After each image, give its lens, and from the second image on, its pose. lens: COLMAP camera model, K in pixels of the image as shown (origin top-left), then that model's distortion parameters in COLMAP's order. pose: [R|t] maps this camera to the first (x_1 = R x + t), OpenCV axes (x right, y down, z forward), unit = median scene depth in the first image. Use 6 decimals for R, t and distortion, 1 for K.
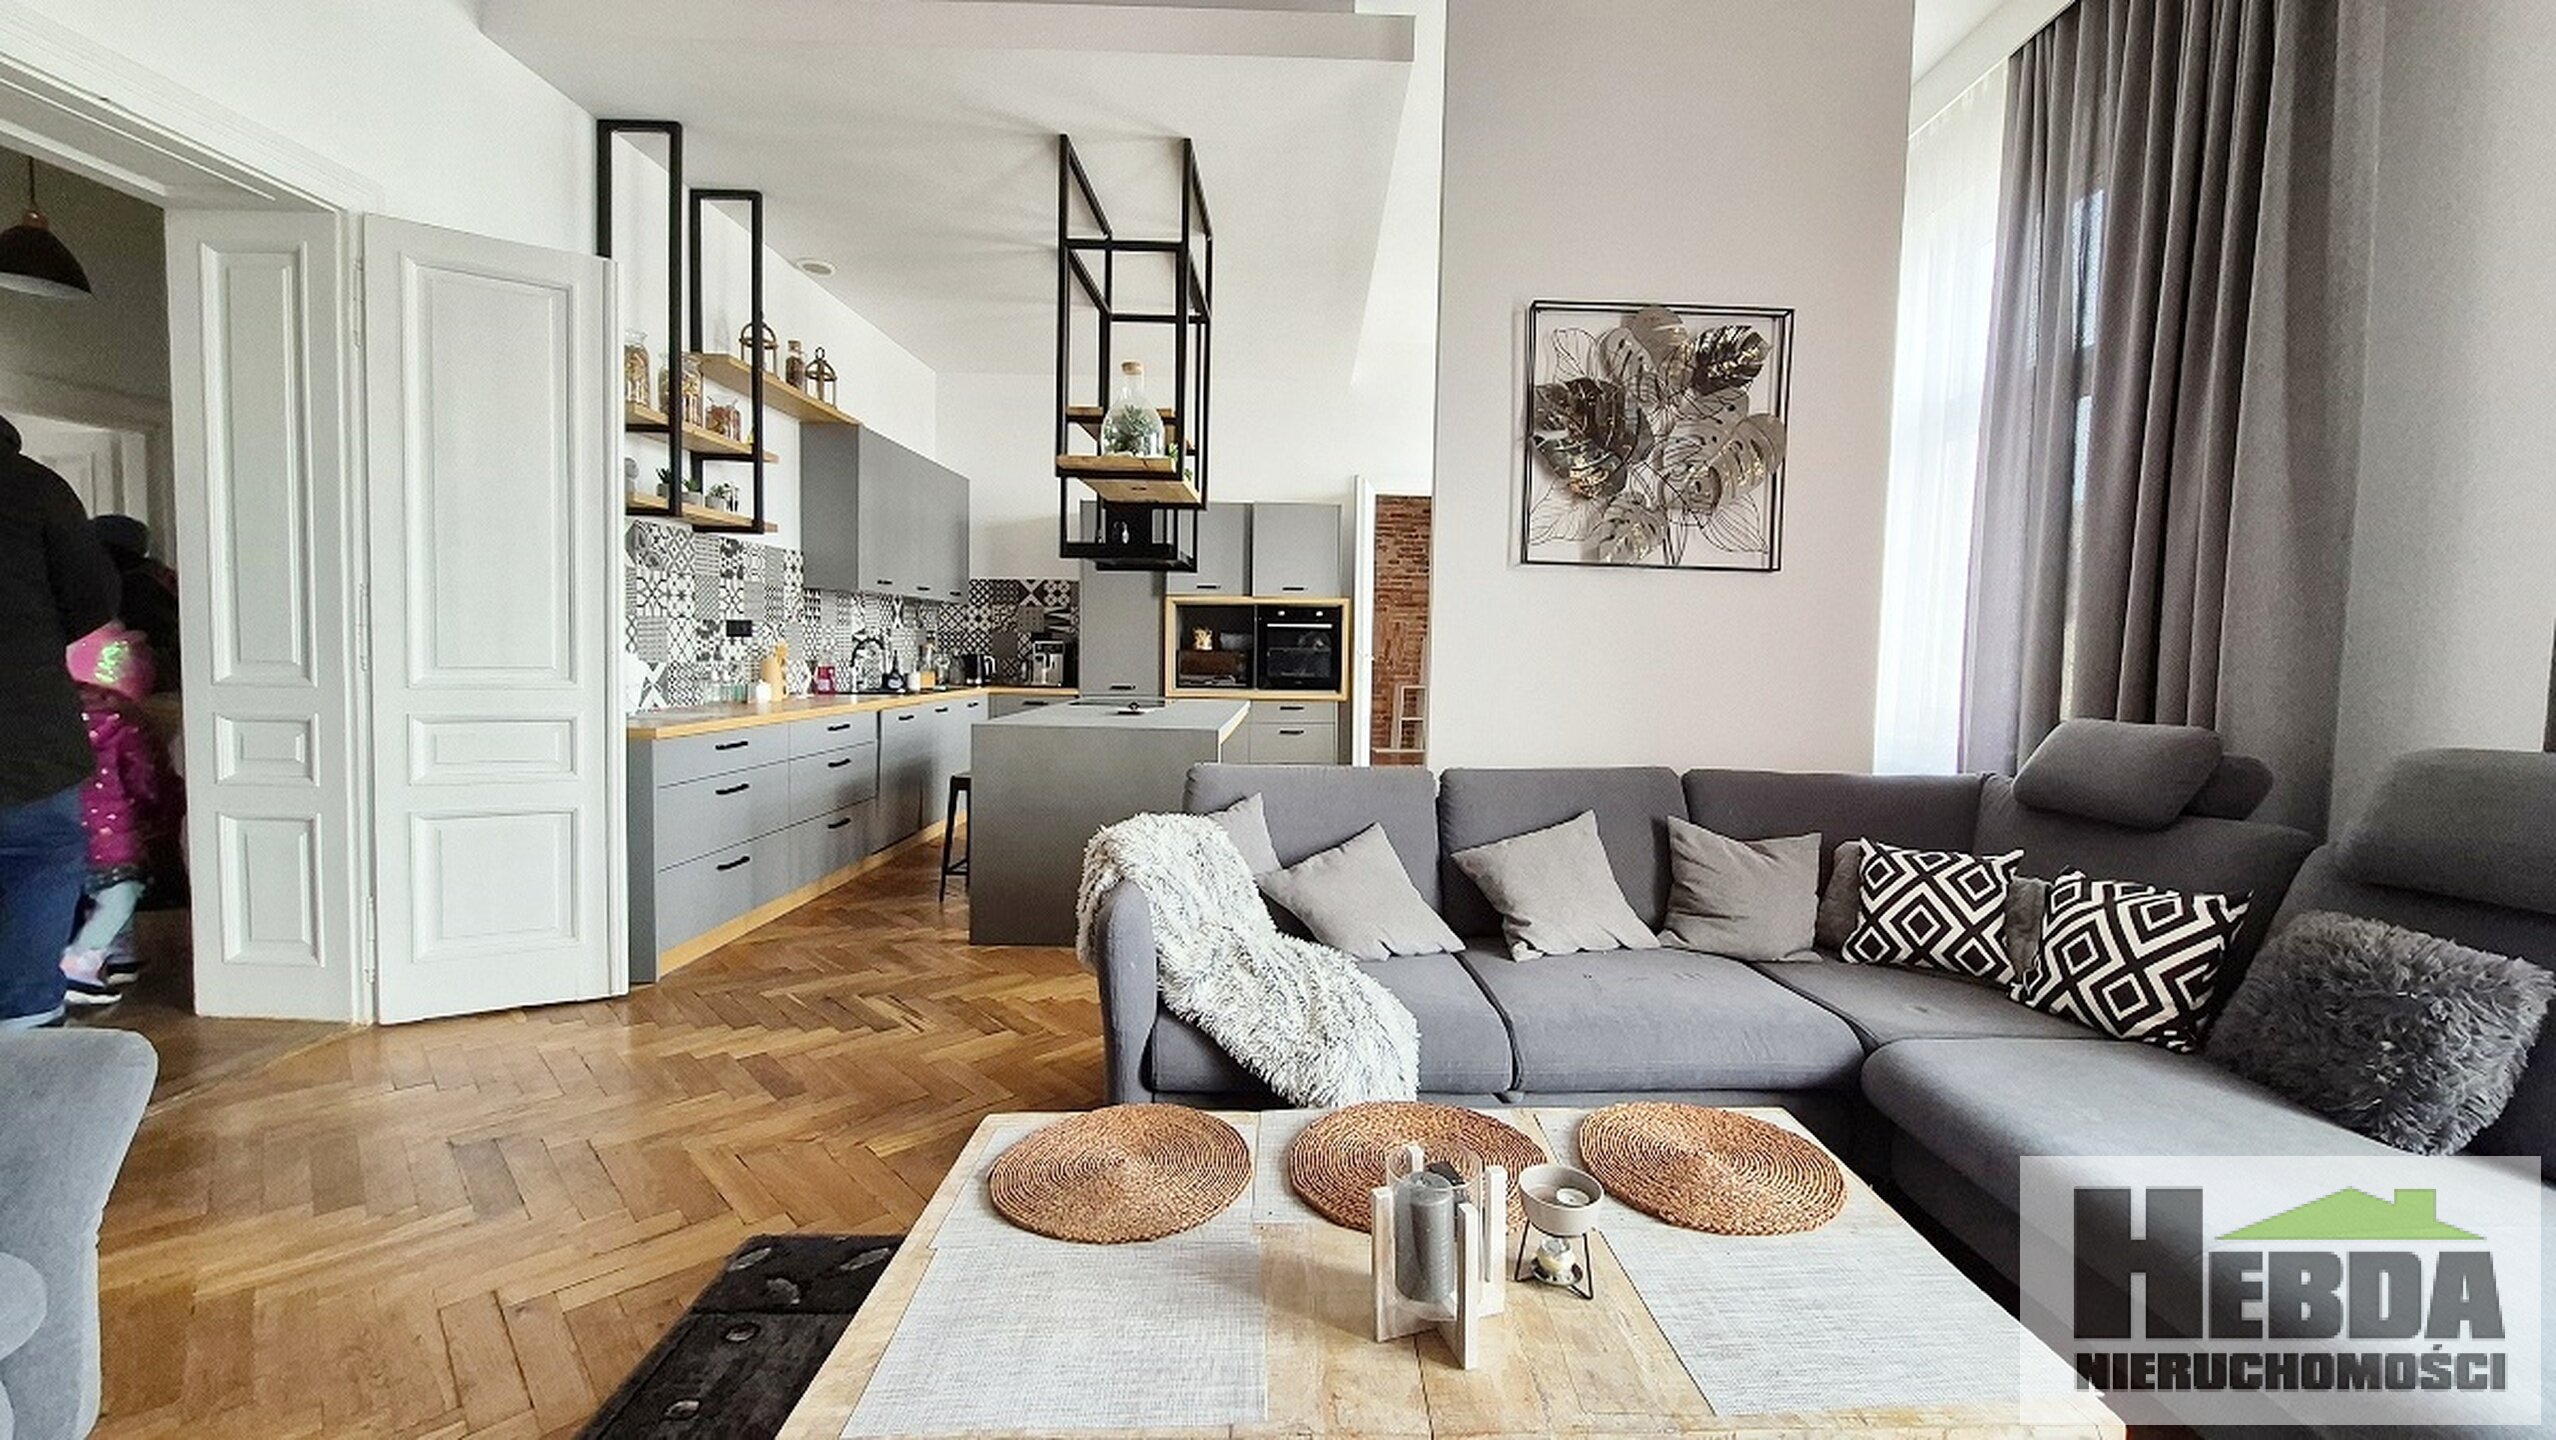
lens RADIAL K [[991.5, 0, 1304.5], [0, 991.5, 696.4], [0, 0, 1]] dist [0.007066, -0.002313]
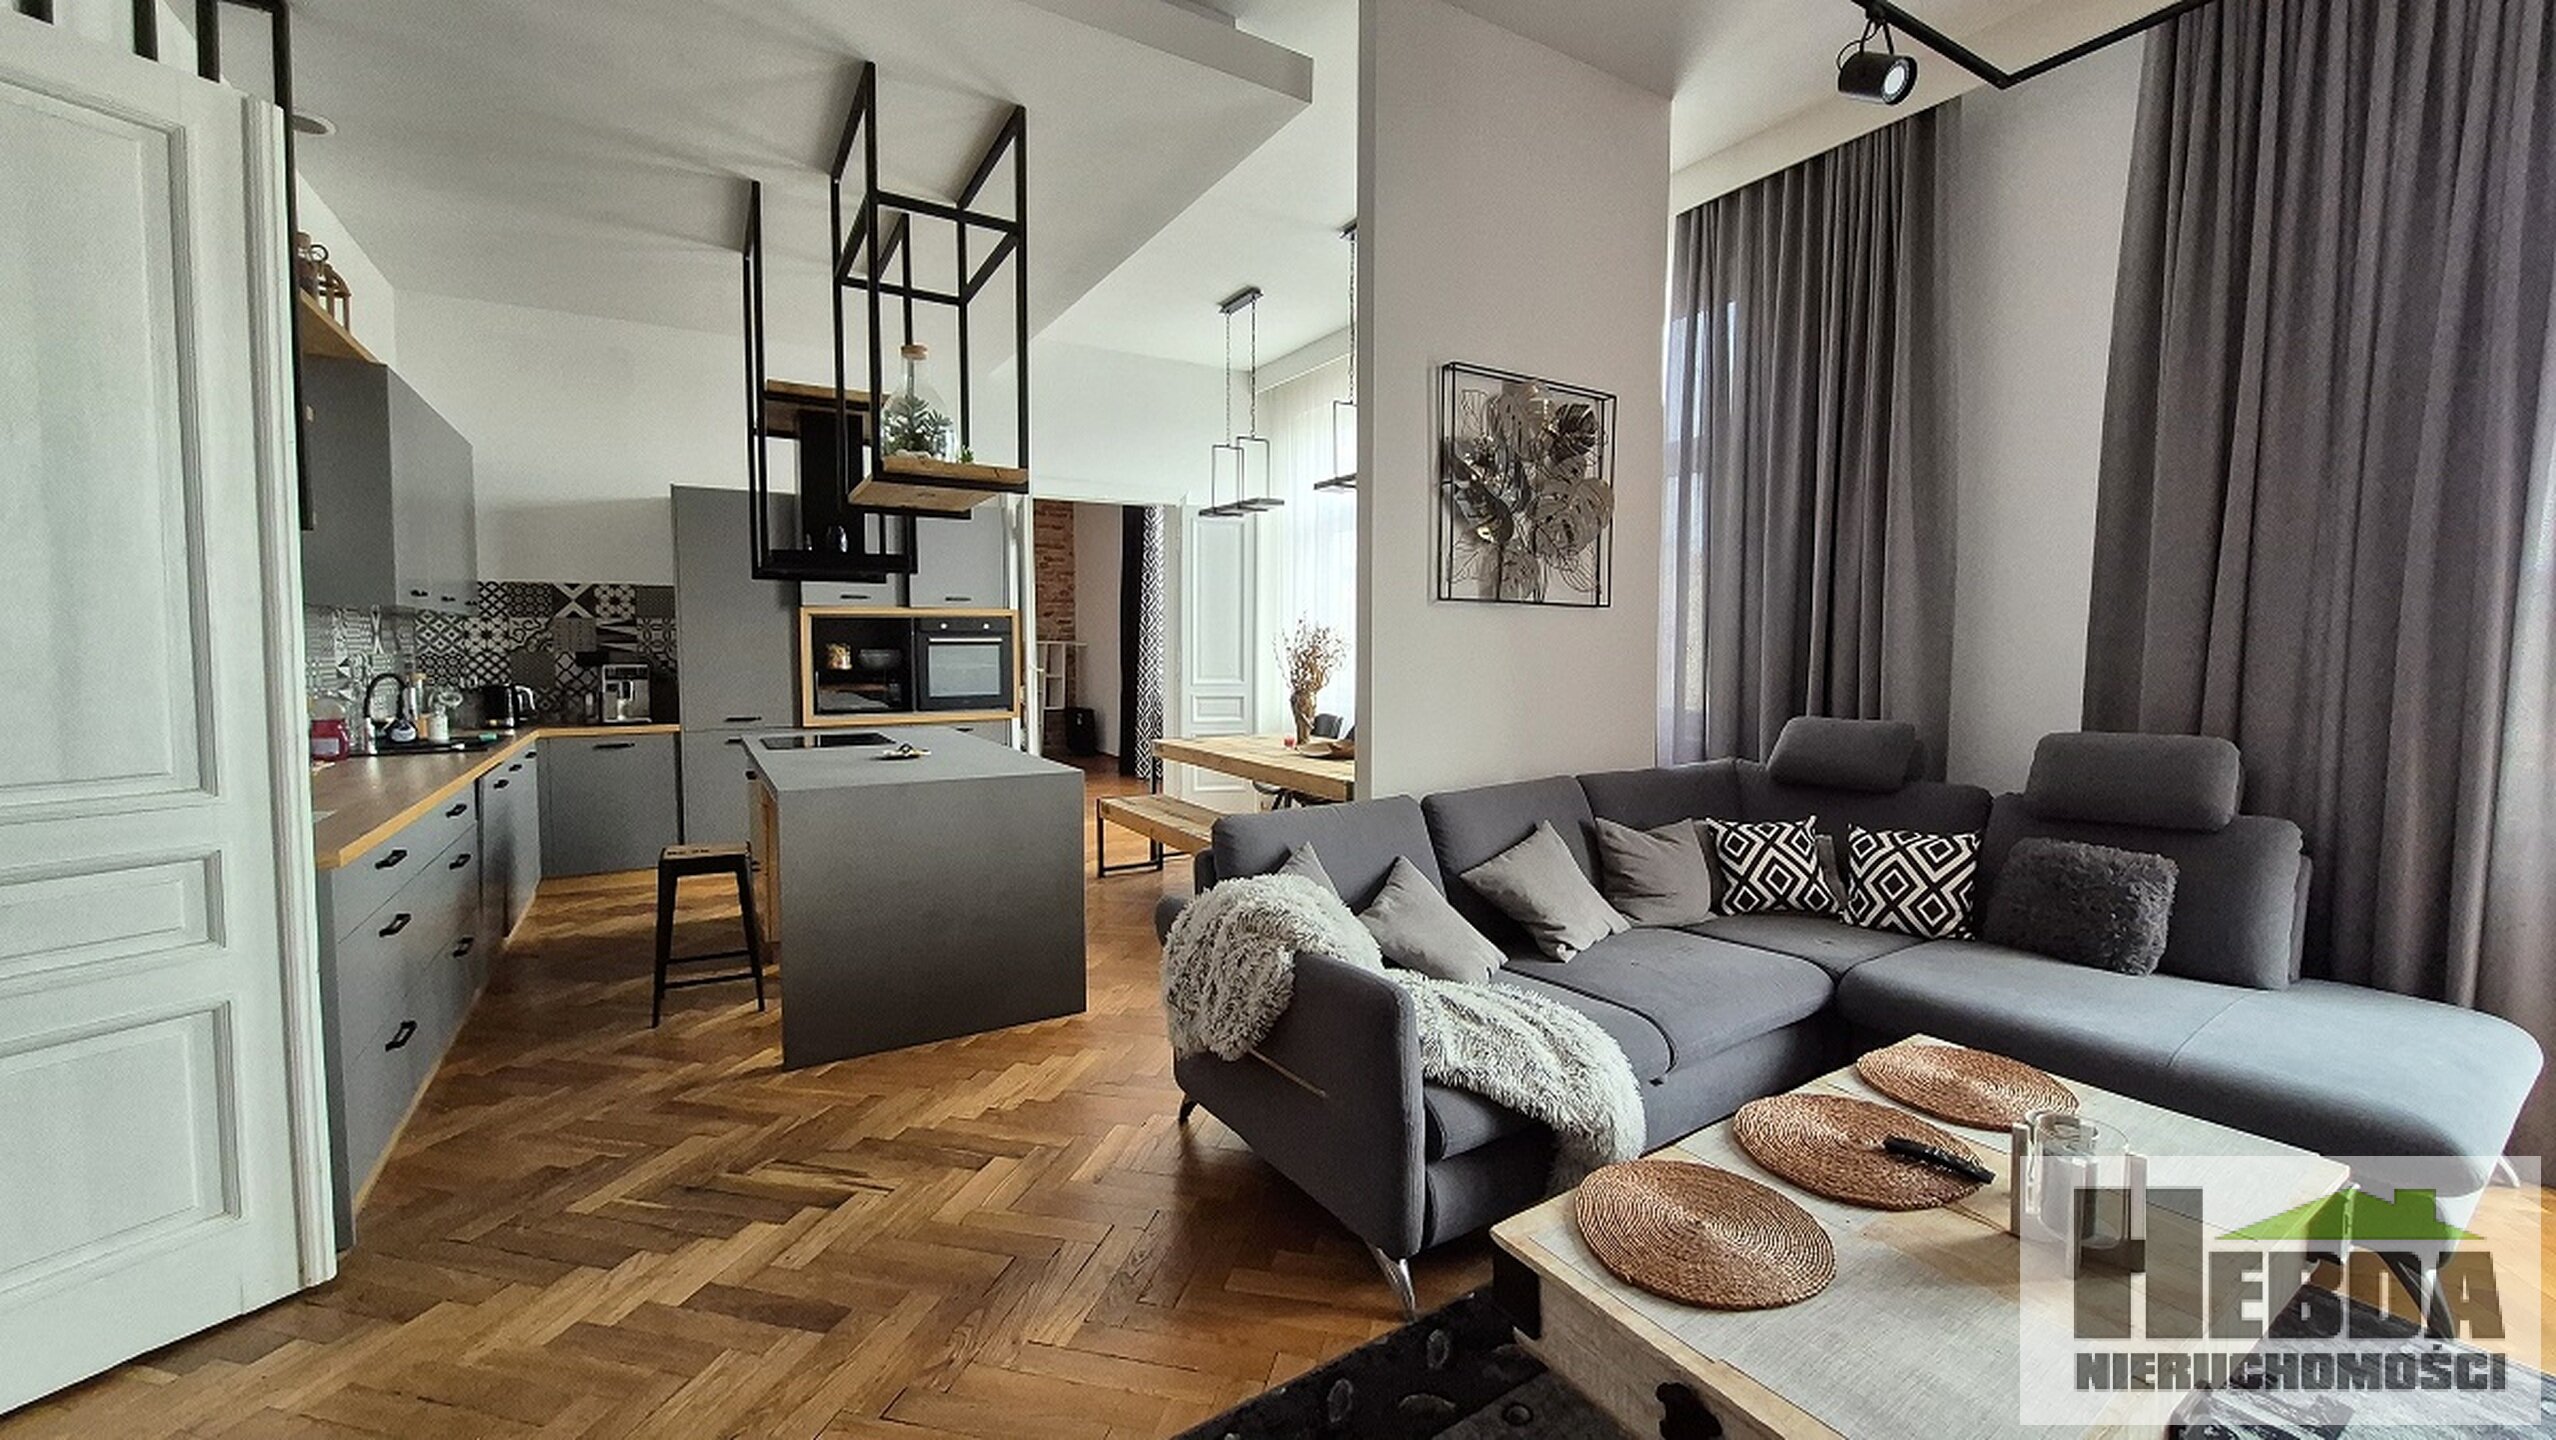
lens RADIAL K [[991.5, 0, 1291.1], [0, 991.5, 698.6], [0, 0, 1]] dist [0.007066, -0.002313]
pose [[0.853431, -0.049212, 0.518877, -0.506545], [0.042392, 0.998788, 0.025005, -0.061578], [-0.519479, 0.000656, 0.854483, 0.155710]]
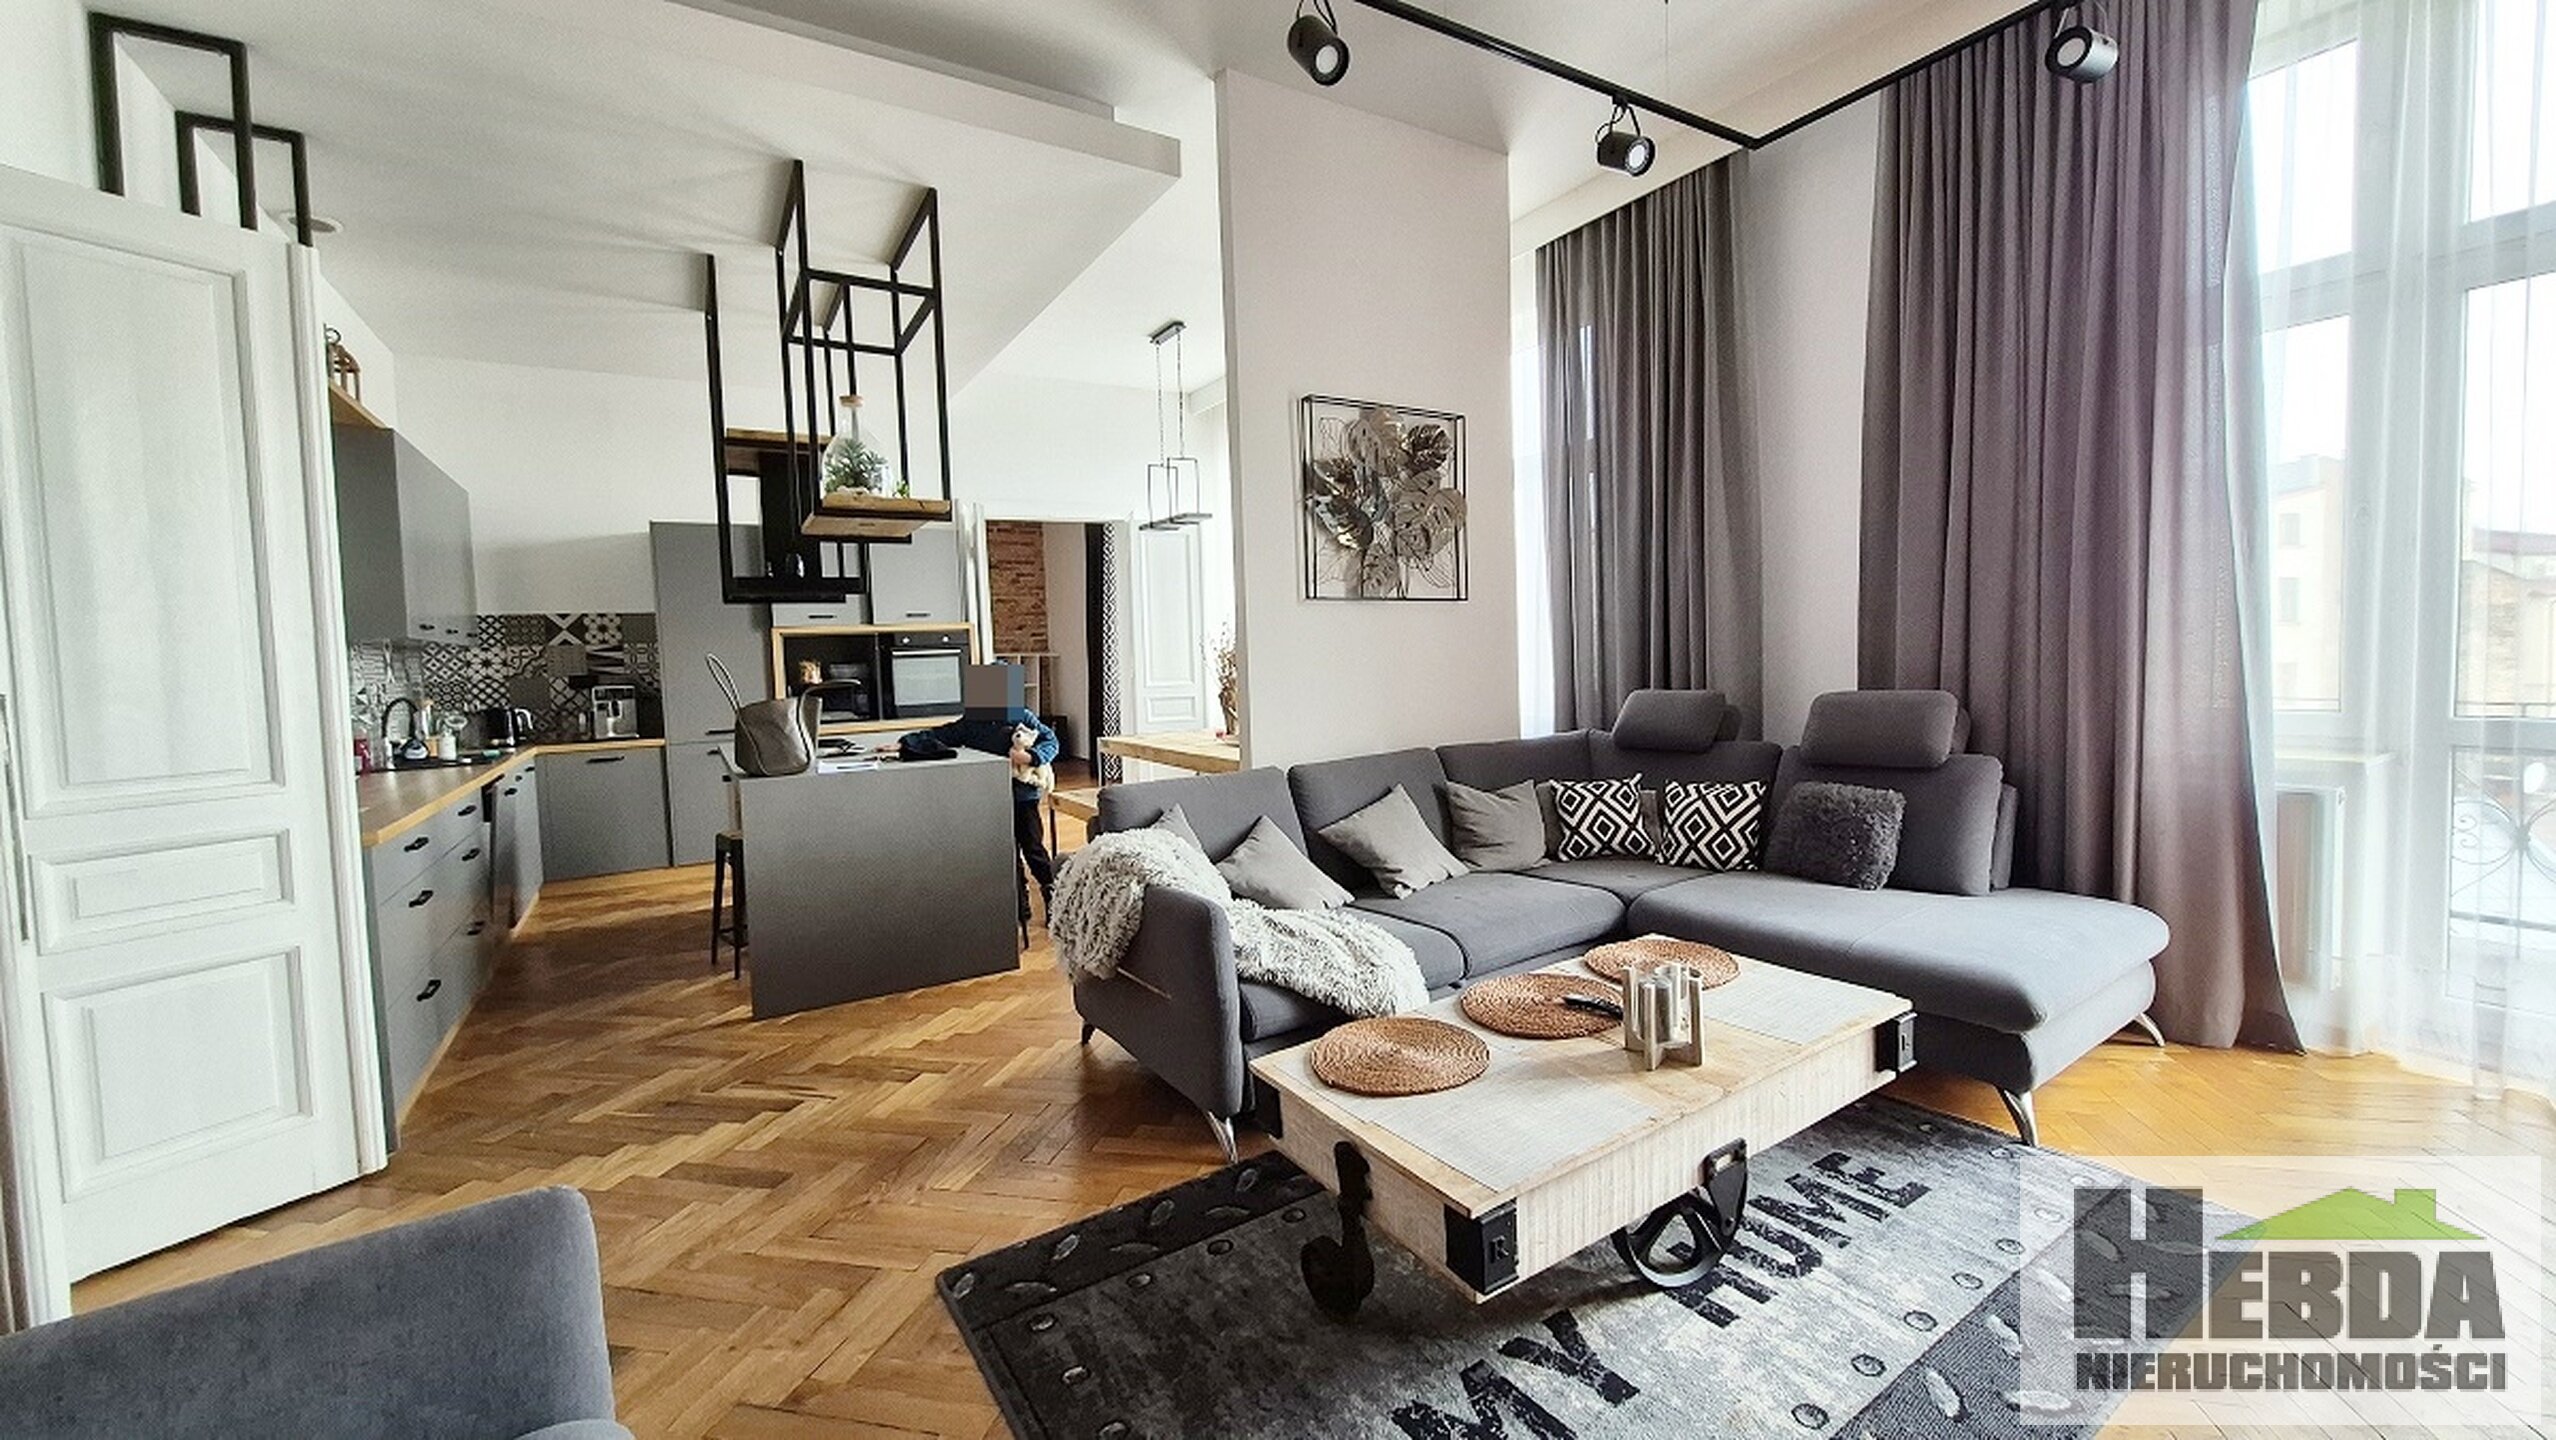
lens RADIAL K [[991.5, 0, 1288.4], [0, 991.5, 698.0], [0, 0, 1]] dist [0.007066, -0.002313]
pose [[0.851780, -0.077486, 0.518138, -0.481118], [0.079408, 0.996670, 0.018508, -0.034887], [-0.517847, 0.025379, 0.855097, -0.068687]]
